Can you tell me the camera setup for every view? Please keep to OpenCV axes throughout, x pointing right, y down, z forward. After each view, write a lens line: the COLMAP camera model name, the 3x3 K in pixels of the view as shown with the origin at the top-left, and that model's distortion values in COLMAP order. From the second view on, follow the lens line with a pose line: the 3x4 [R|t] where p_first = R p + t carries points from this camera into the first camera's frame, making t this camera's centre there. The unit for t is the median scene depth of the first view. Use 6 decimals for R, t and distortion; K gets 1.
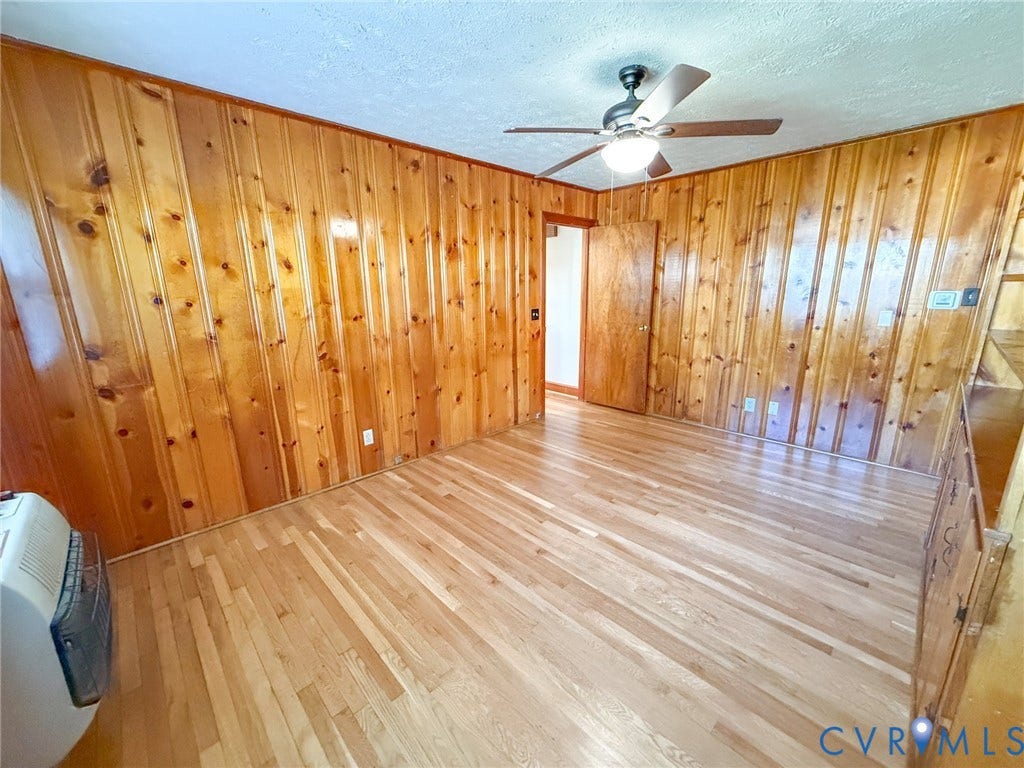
lens RADIAL K [[409.1, 0, 510.5], [0, 409.1, 382.7], [0, 0, 1]] dist [0.001445, 0.000083]
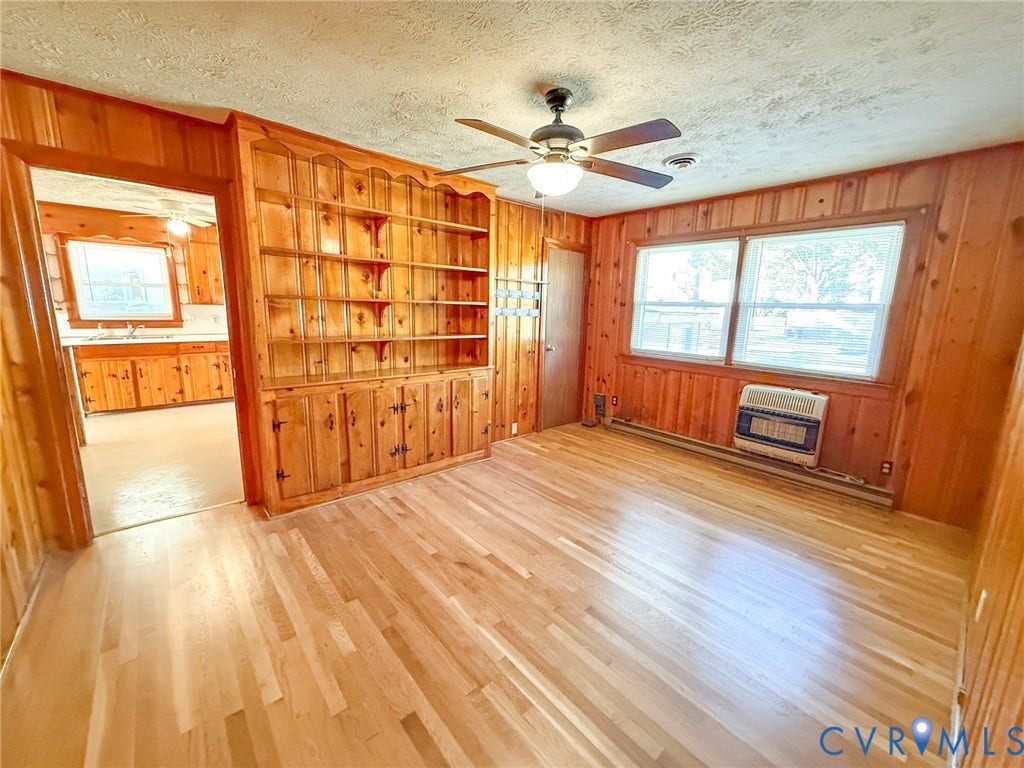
lens RADIAL K [[412.9, 0, 511.0], [0, 412.9, 381.5], [0, 0, 1]] dist [0.001025, 0.000090]
pose [[-0.998475, -0.023719, 0.049851, 0.347232], [-0.001838, 0.916784, 0.399378, -0.519756], [-0.055176, 0.398678, -0.915430, 2.167159]]
